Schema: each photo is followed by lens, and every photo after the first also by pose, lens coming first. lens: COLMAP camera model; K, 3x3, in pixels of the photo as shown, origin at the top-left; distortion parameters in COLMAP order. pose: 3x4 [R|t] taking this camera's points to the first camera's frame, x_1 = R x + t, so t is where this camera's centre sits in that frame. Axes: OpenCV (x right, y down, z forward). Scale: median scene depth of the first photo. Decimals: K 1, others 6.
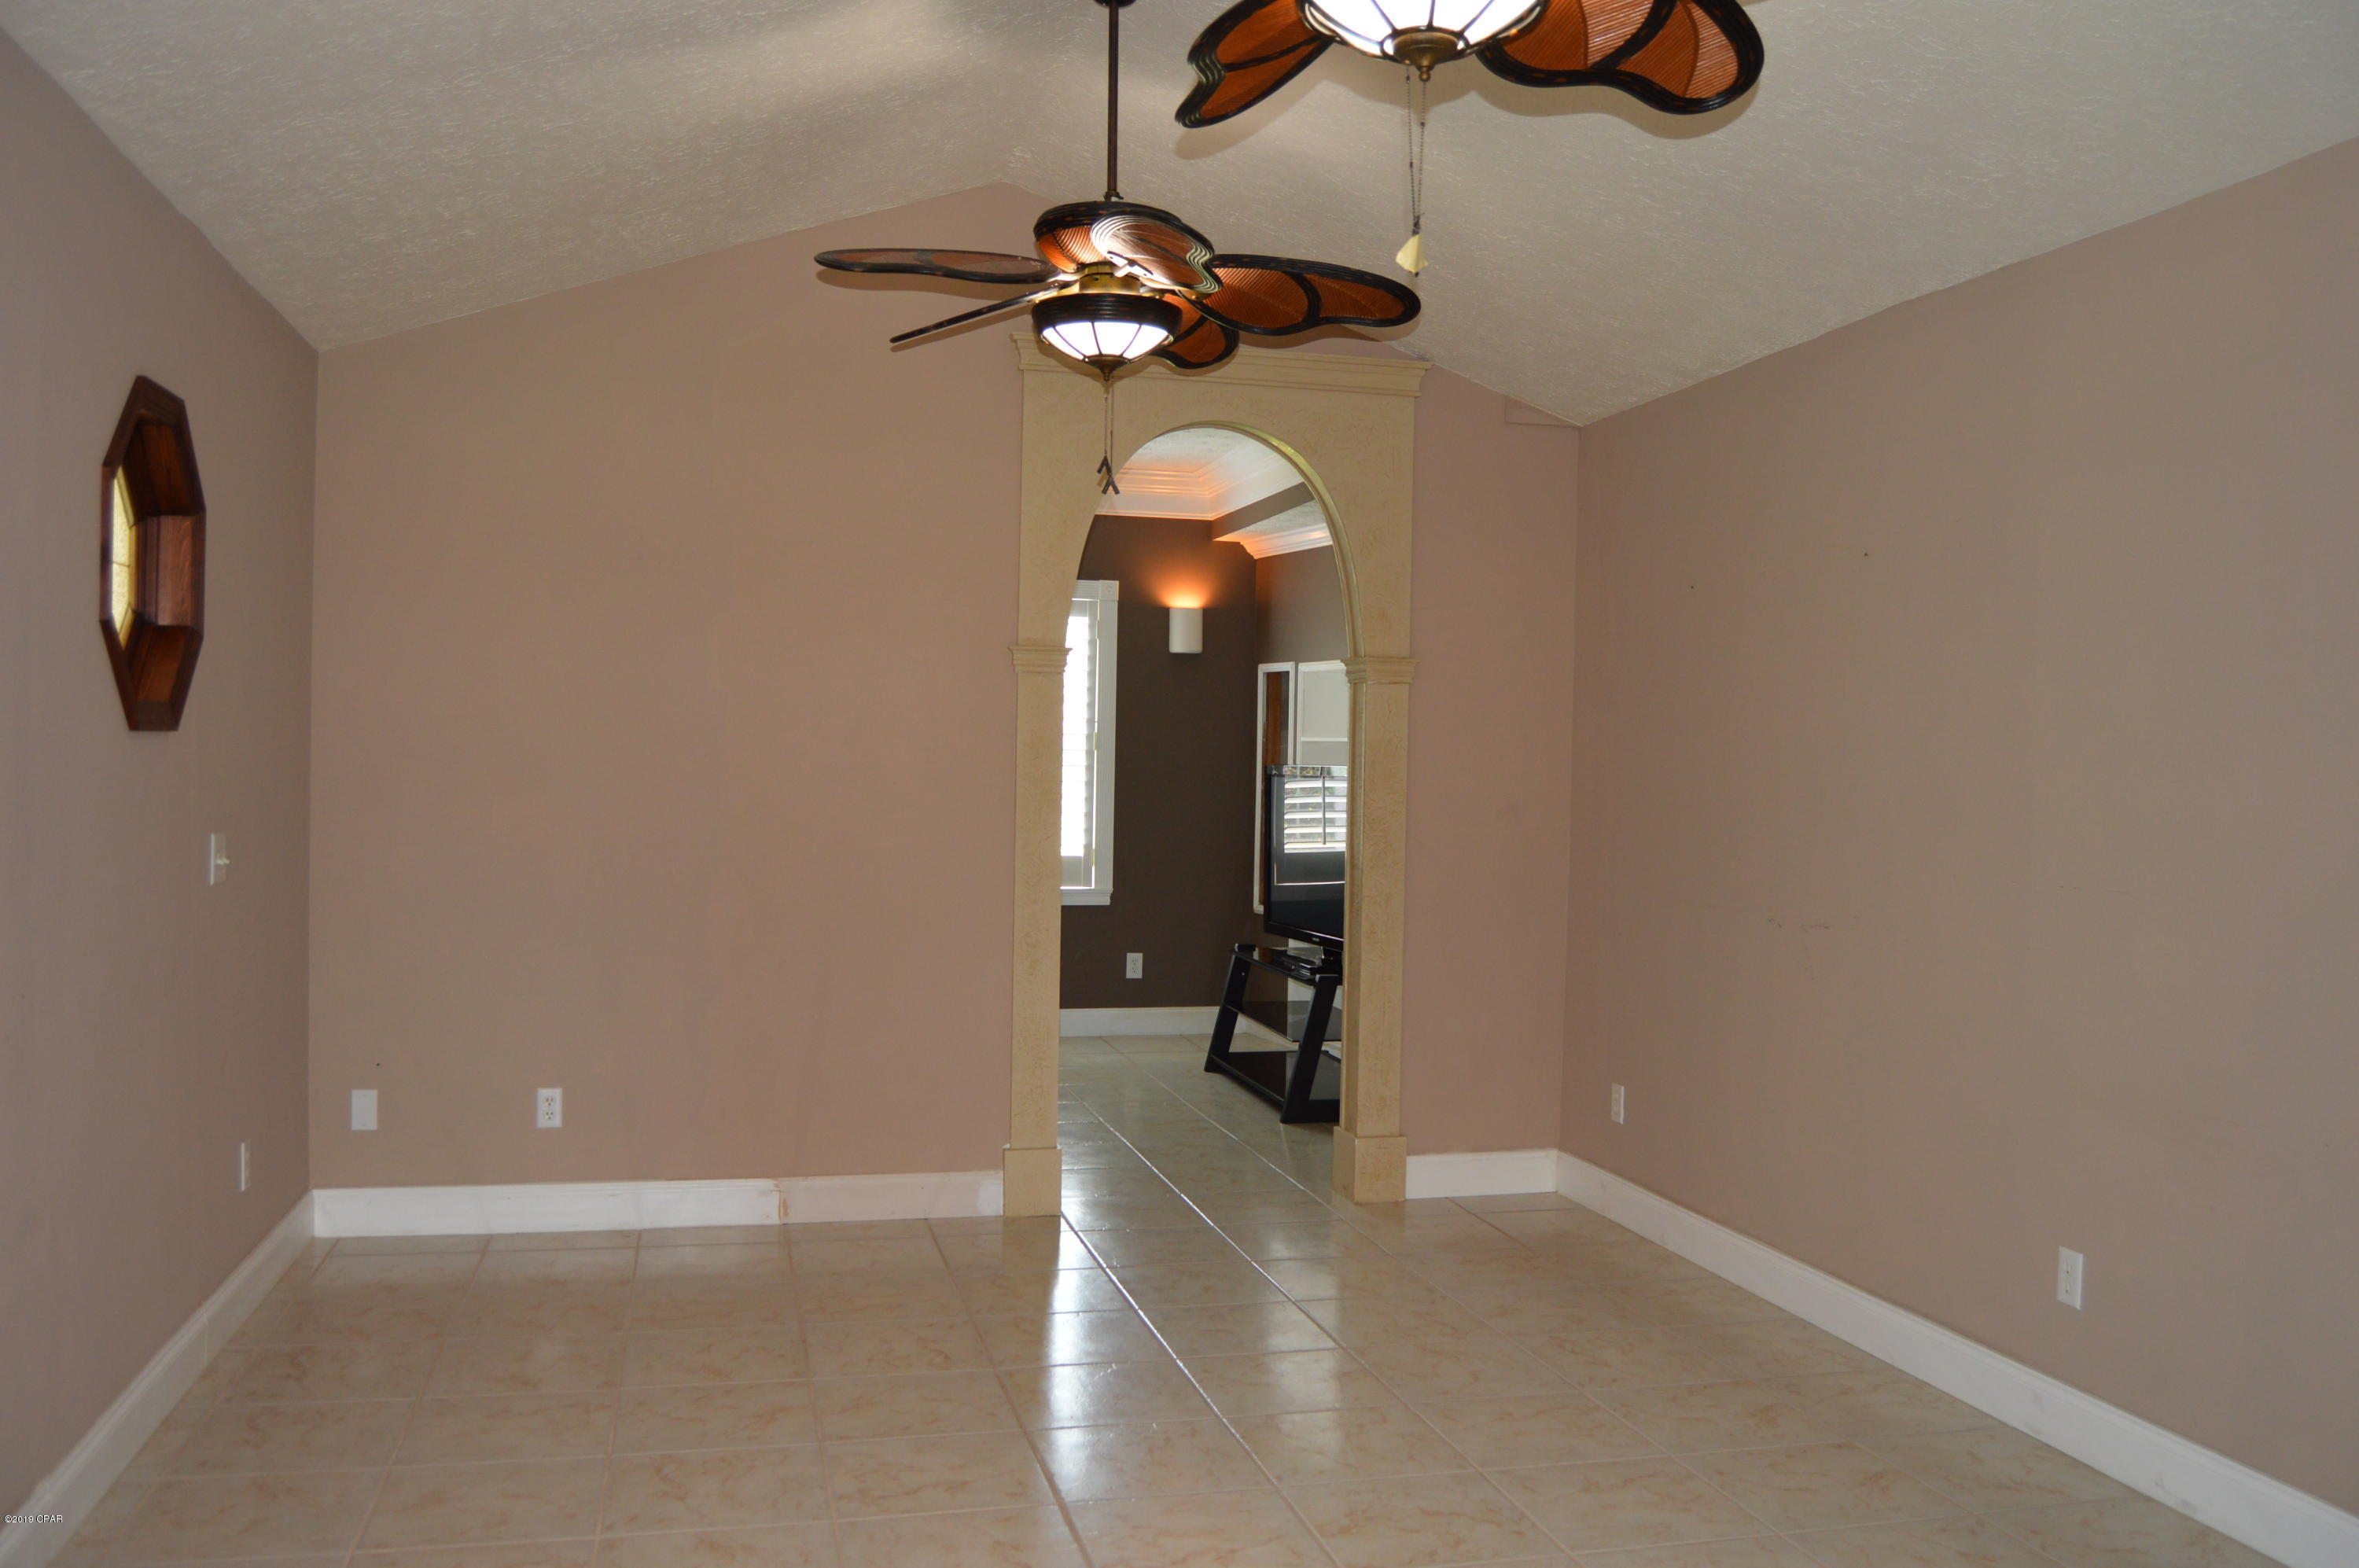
lens RADIAL K [[1920.8, 0, 1179.5], [0, 1920.8, 784.0], [0, 0, 1]] dist [-0.068683, 0.008596]
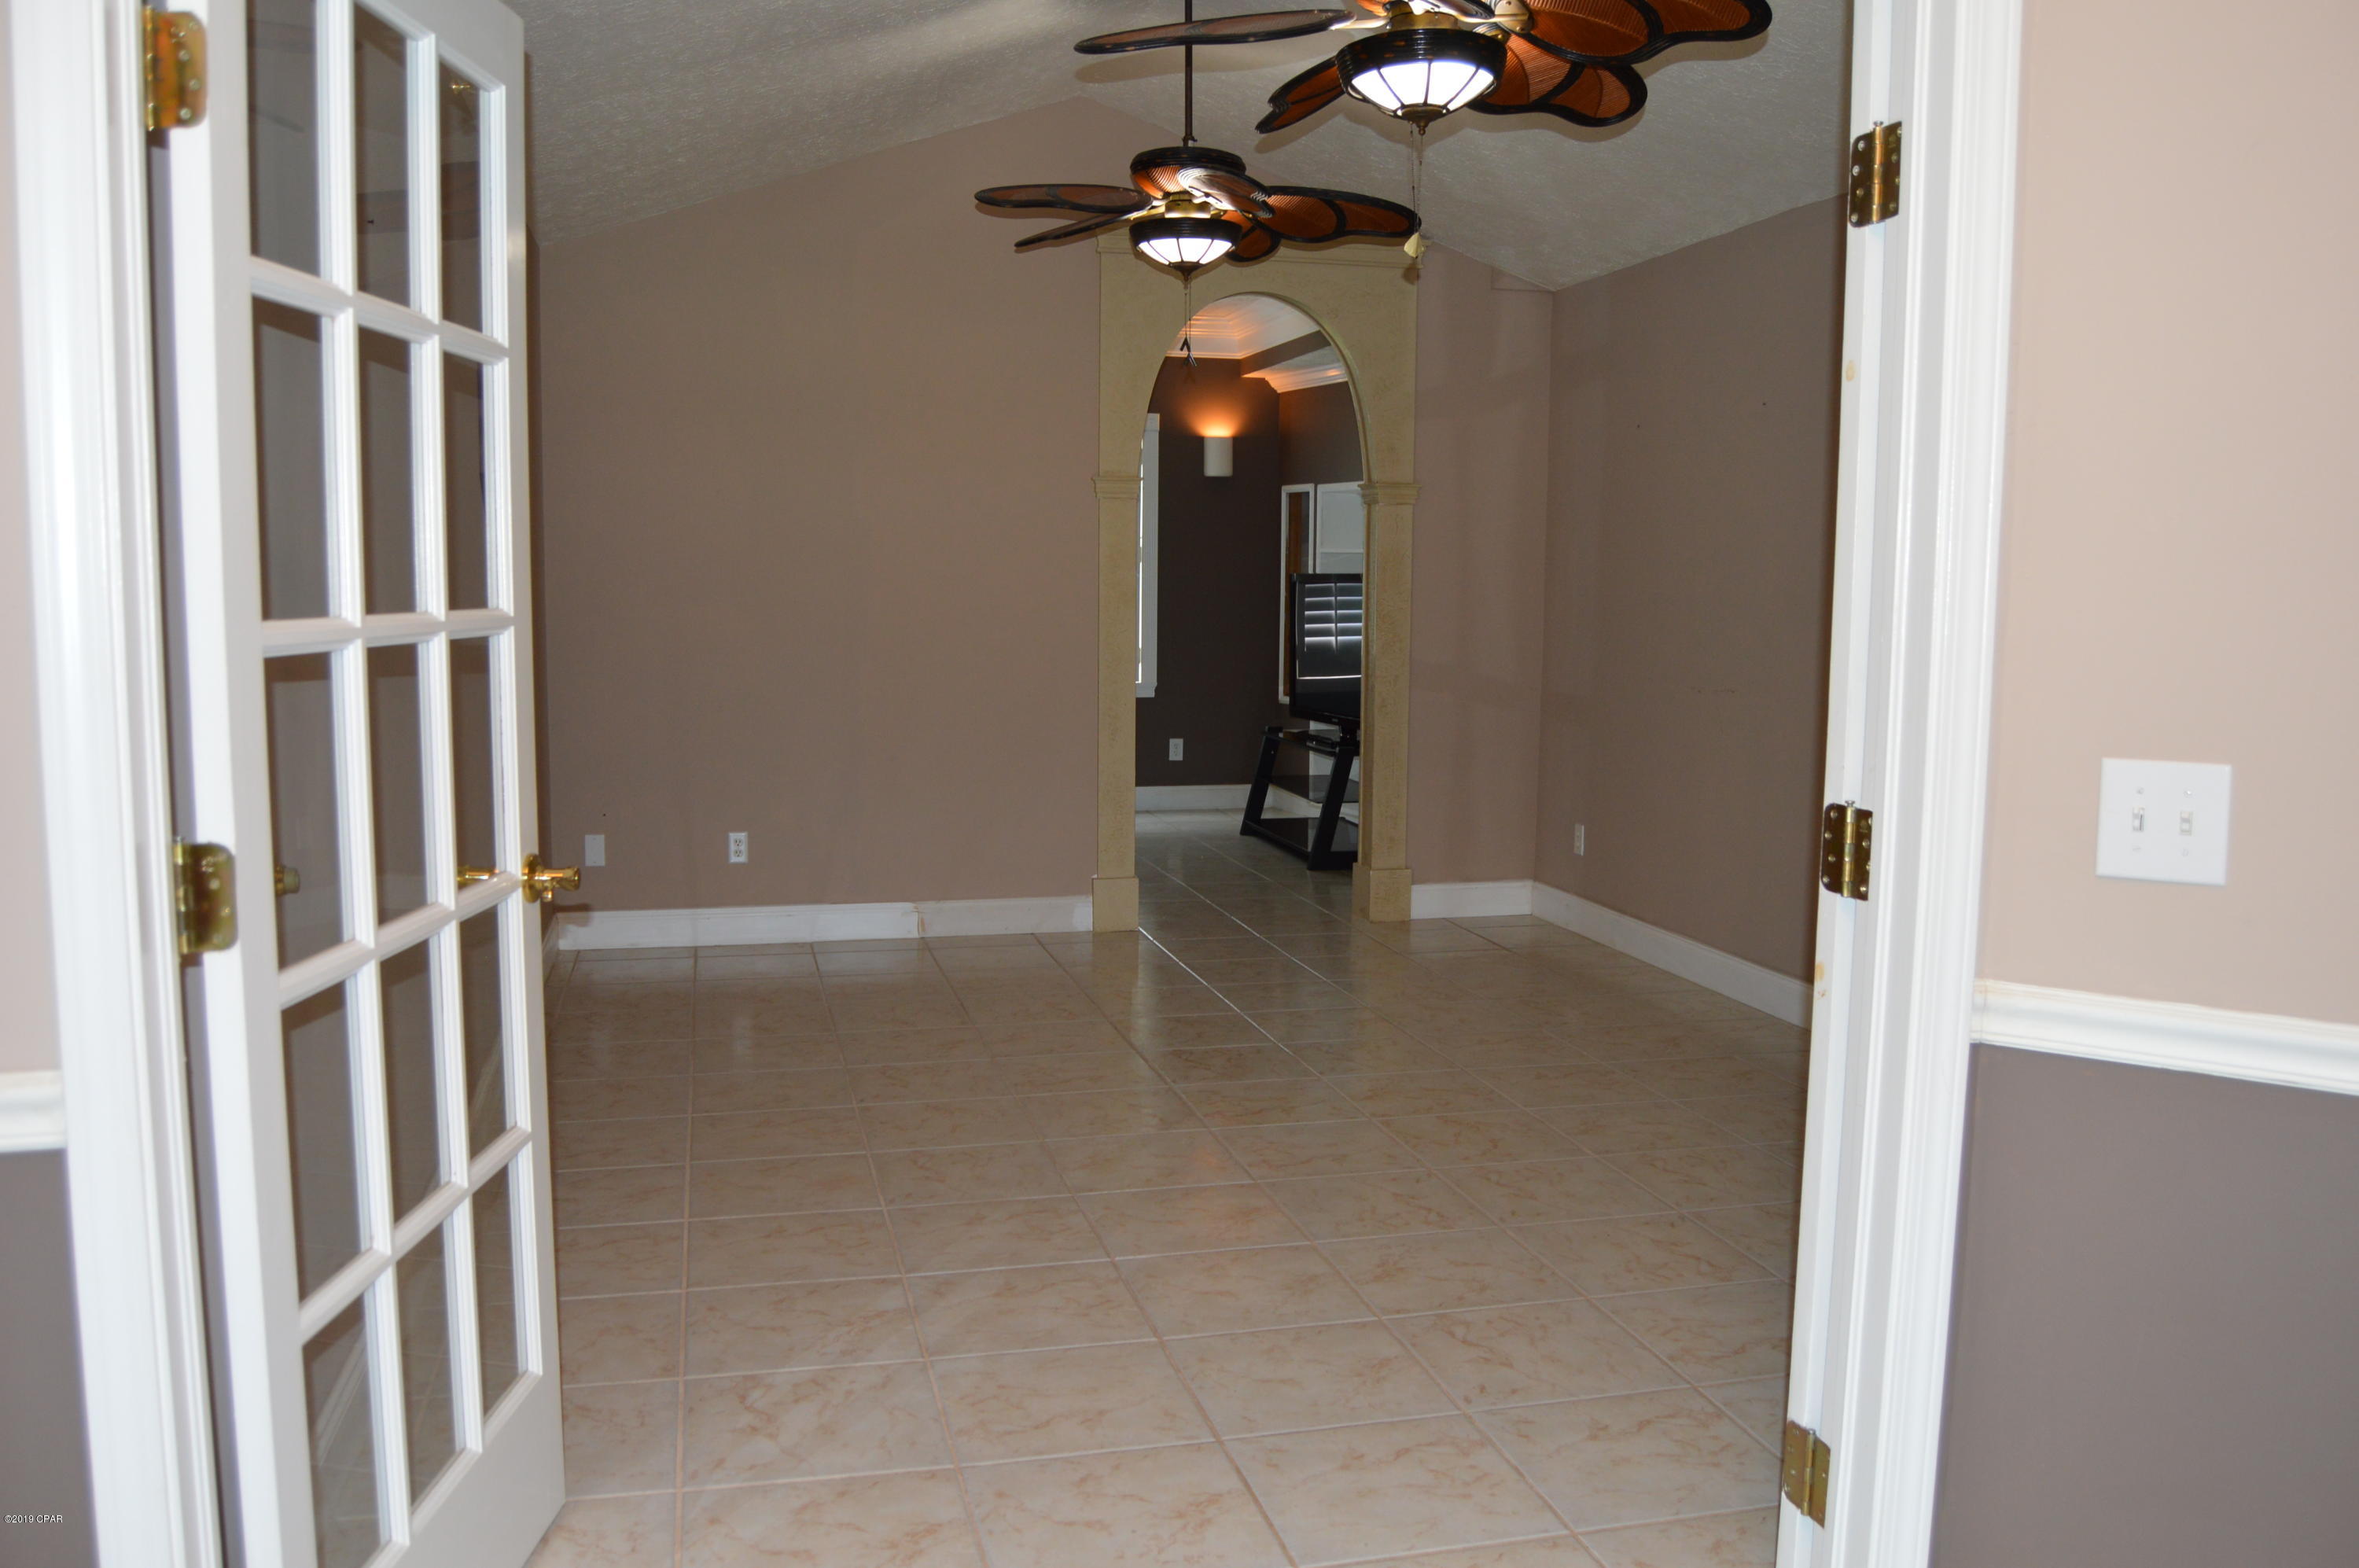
lens RADIAL K [[1930.3, 0, 1188.8], [0, 1930.3, 783.3], [0, 0, 1]] dist [-0.093007, 0.038772]
pose [[0.999951, -0.009713, 0.002080, -0.031993], [0.009473, 0.995473, 0.094569, 0.008807], [-0.002989, -0.094544, 0.995516, -0.273965]]
